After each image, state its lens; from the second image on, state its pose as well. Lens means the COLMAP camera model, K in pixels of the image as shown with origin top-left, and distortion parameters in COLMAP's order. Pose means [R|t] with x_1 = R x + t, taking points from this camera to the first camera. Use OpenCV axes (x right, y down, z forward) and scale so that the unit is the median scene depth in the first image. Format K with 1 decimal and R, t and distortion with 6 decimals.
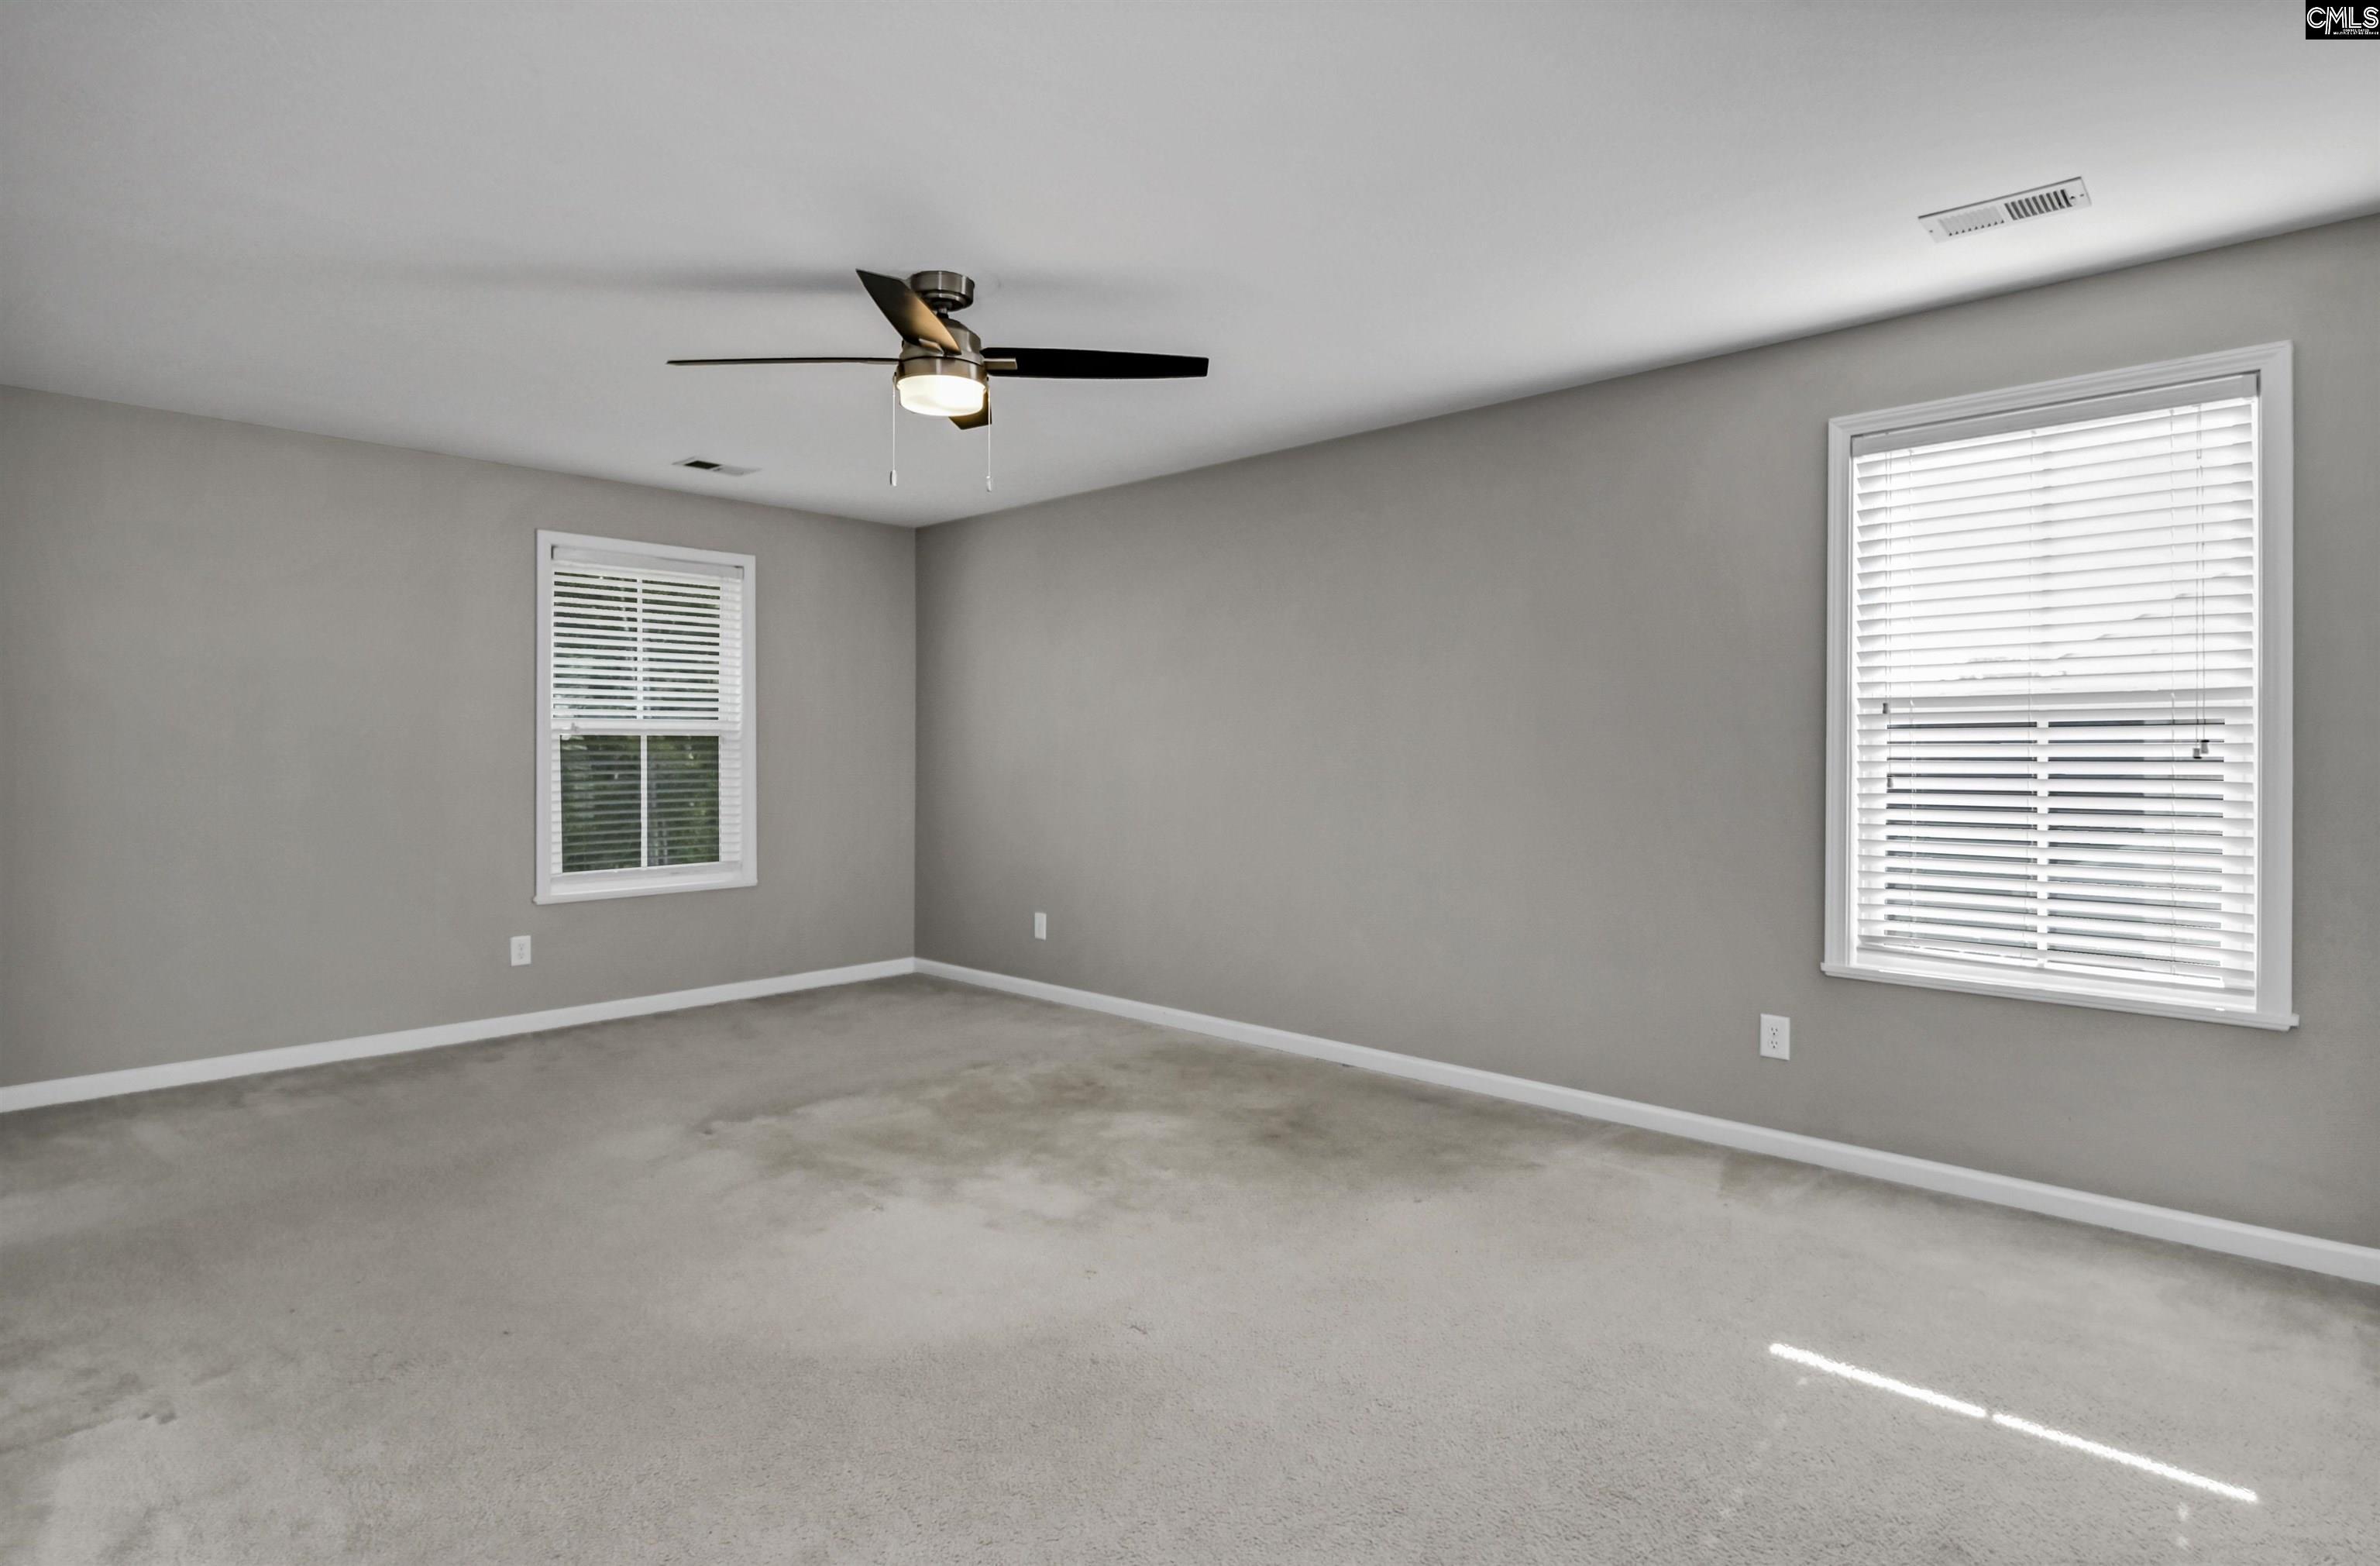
lens RADIAL K [[1254.4, 0, 1193.8], [0, 1254.4, 746.4], [0, 0, 1]] dist [-0.003725, -0.001483]
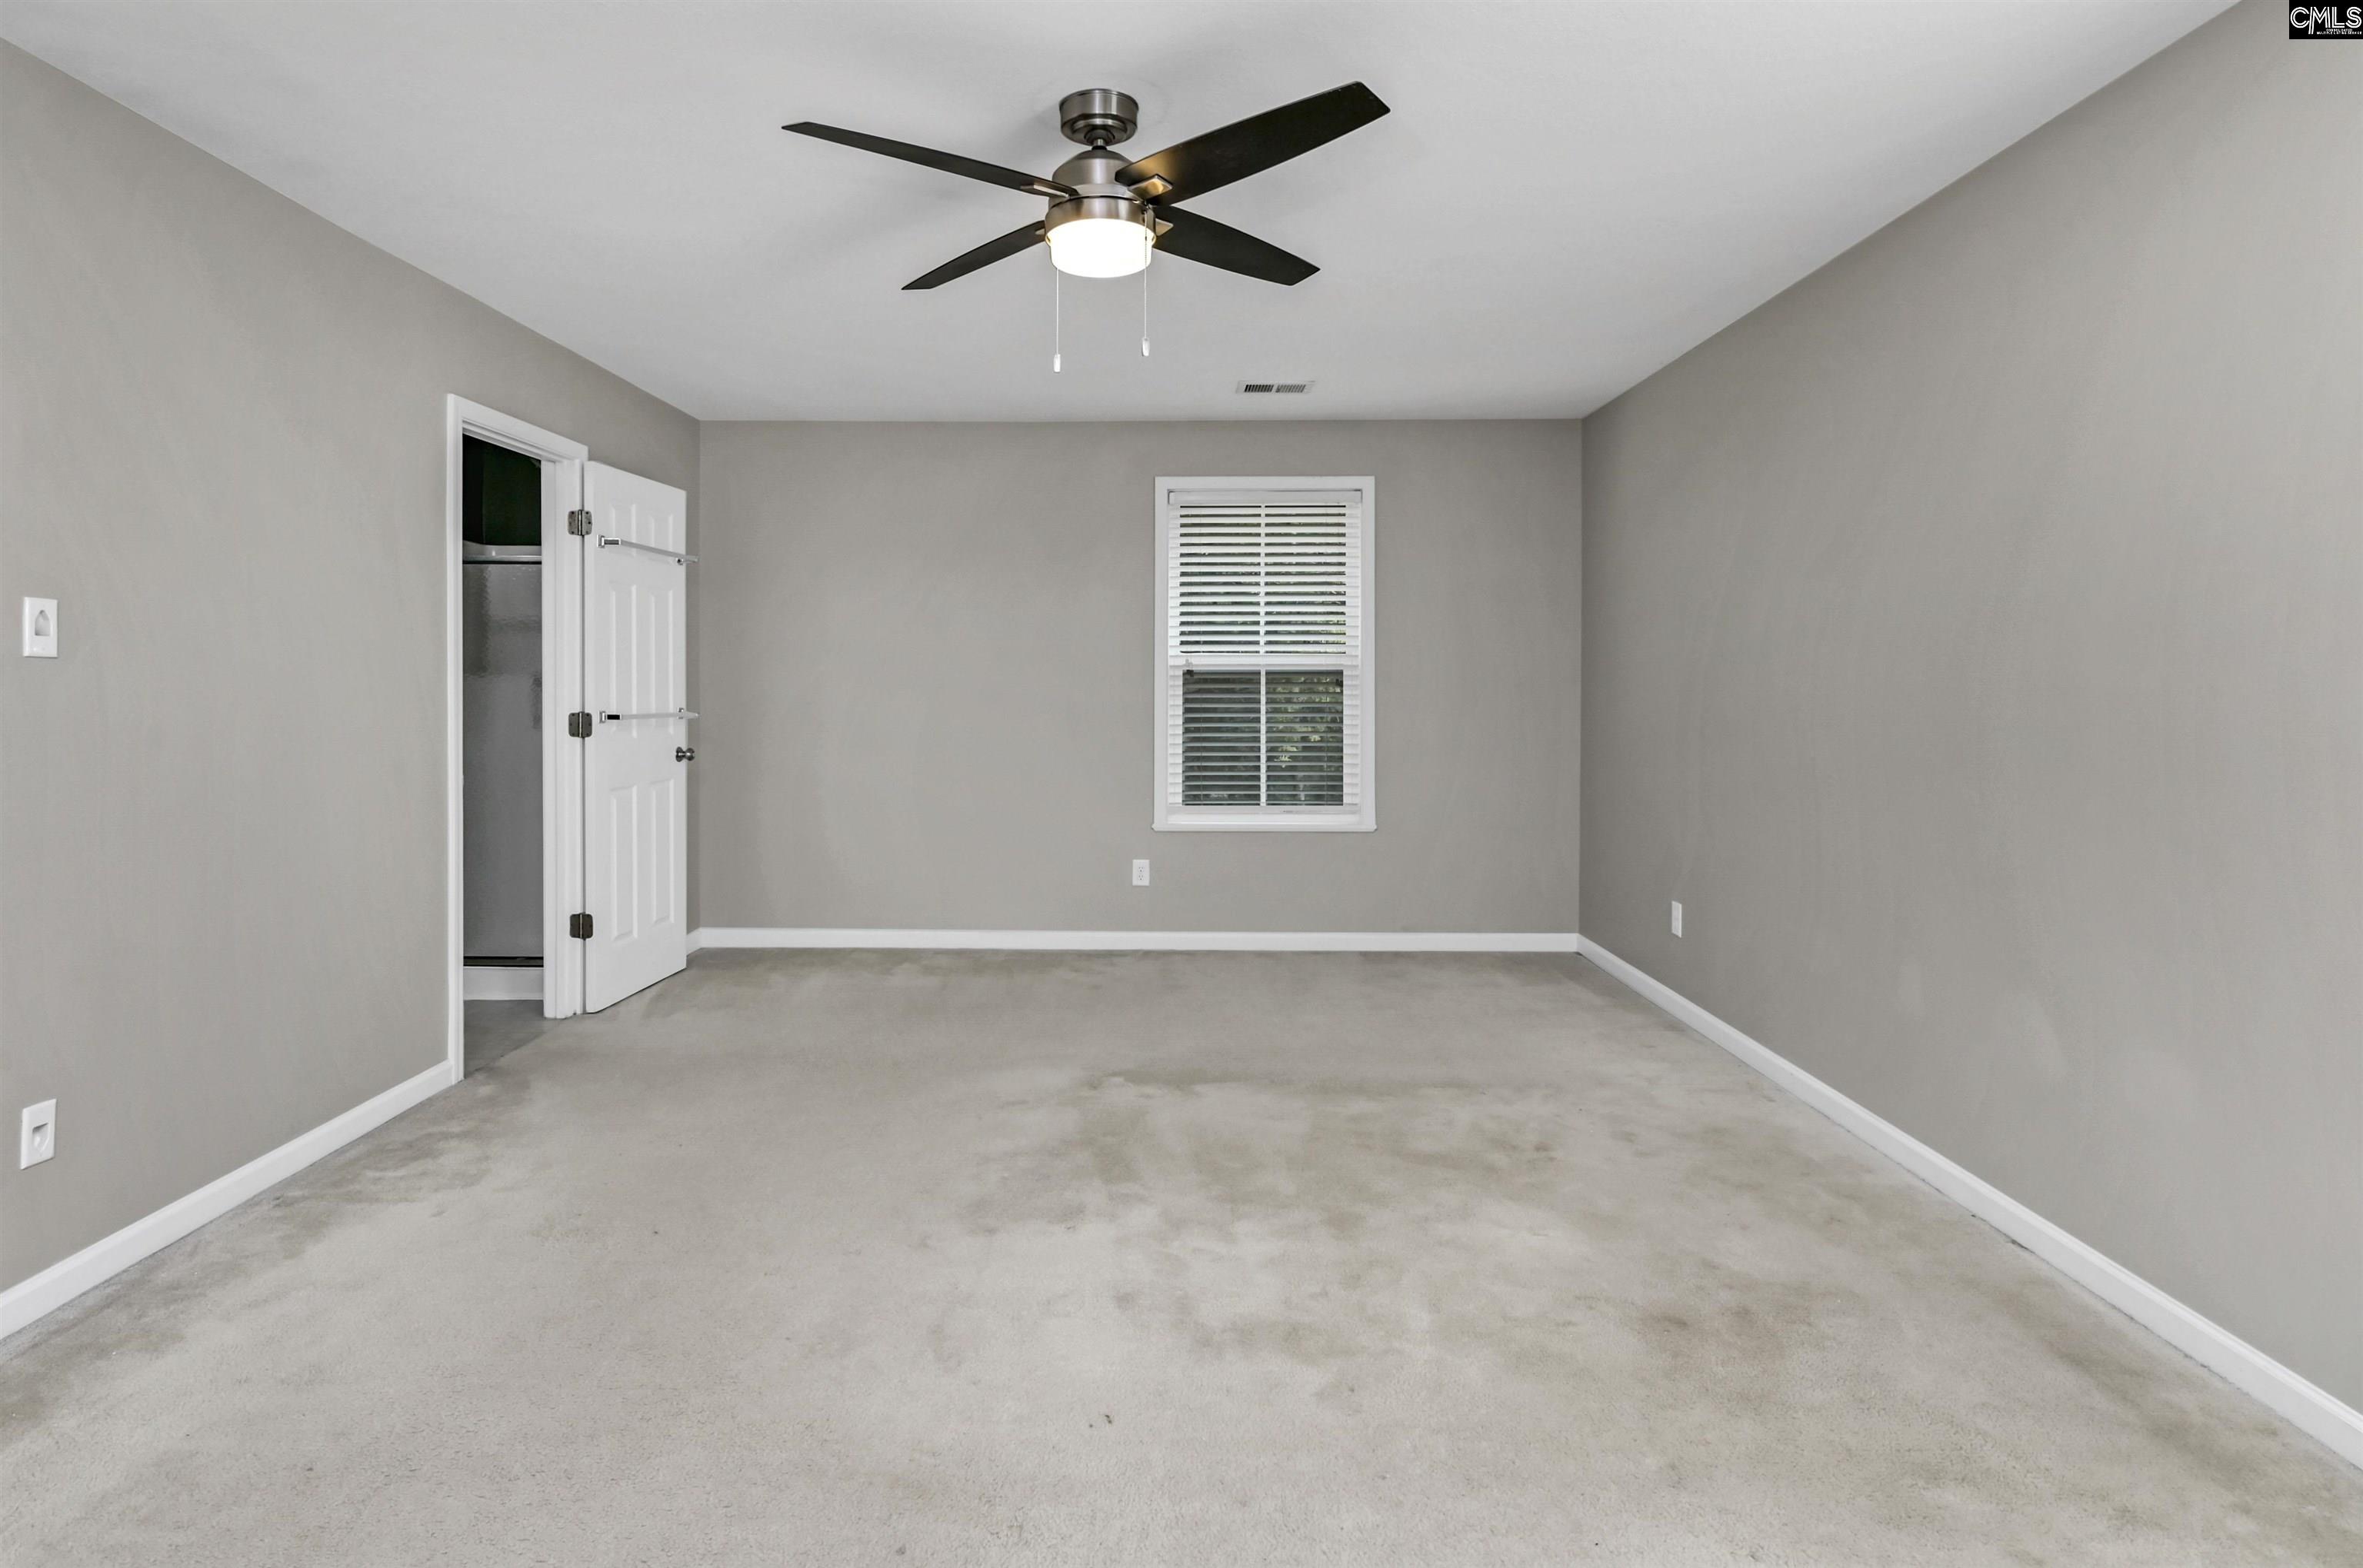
lens RADIAL K [[1237.5, 0, 1197.9], [0, 1237.5, 678.4], [0, 0, 1]] dist [0.005347, -0.006831]
pose [[0.662565, -0.001213, -0.749003, 0.295780], [0.000564, 0.999999, -0.001121, -0.001547], [0.749004, 0.000320, 0.662566, 0.349170]]
